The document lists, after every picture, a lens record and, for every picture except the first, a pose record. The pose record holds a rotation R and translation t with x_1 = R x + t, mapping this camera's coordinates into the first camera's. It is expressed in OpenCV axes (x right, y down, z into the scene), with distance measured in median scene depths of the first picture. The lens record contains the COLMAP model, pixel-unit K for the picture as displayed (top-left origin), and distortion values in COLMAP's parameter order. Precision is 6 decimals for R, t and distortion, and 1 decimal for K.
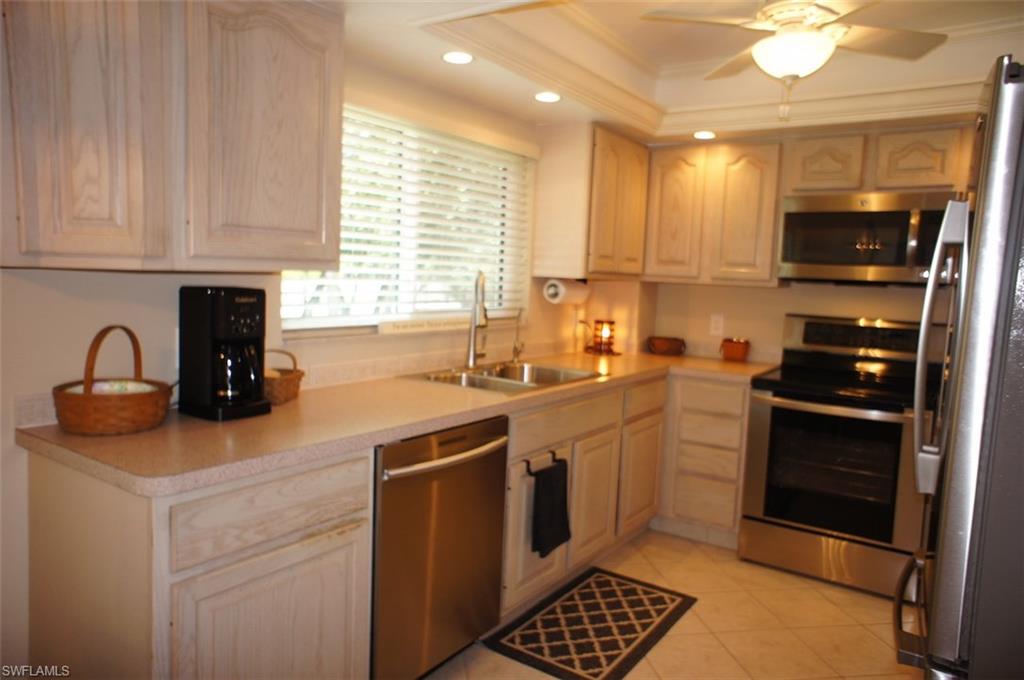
lens RADIAL K [[693.0, 0, 507.9], [0, 693.0, 336.0], [0, 0, 1]] dist [-0.010575, -0.000153]
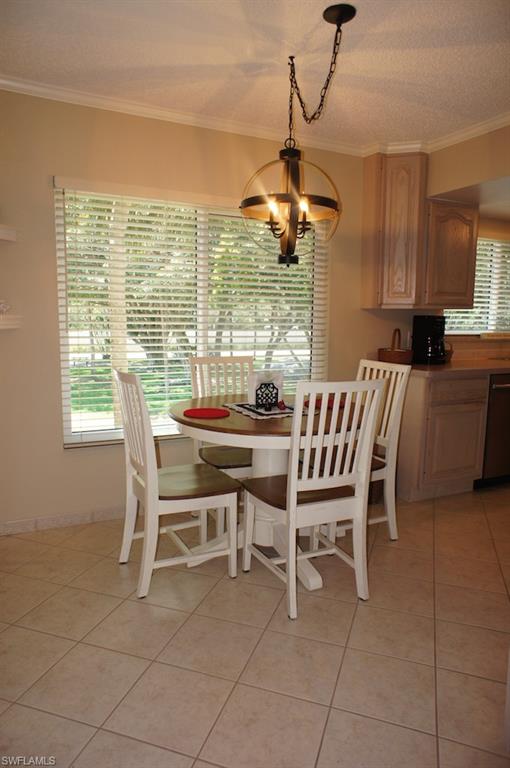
lens RADIAL K [[519.7, 0, 255.0], [0, 519.7, 384.0], [0, 0, 1]] dist [-0.010575, -0.000153]
pose [[0.882478, 0.039324, -0.468707, -0.050766], [-0.027132, 0.999096, 0.032740, 0.138011], [0.469570, -0.016175, 0.882747, -1.041501]]
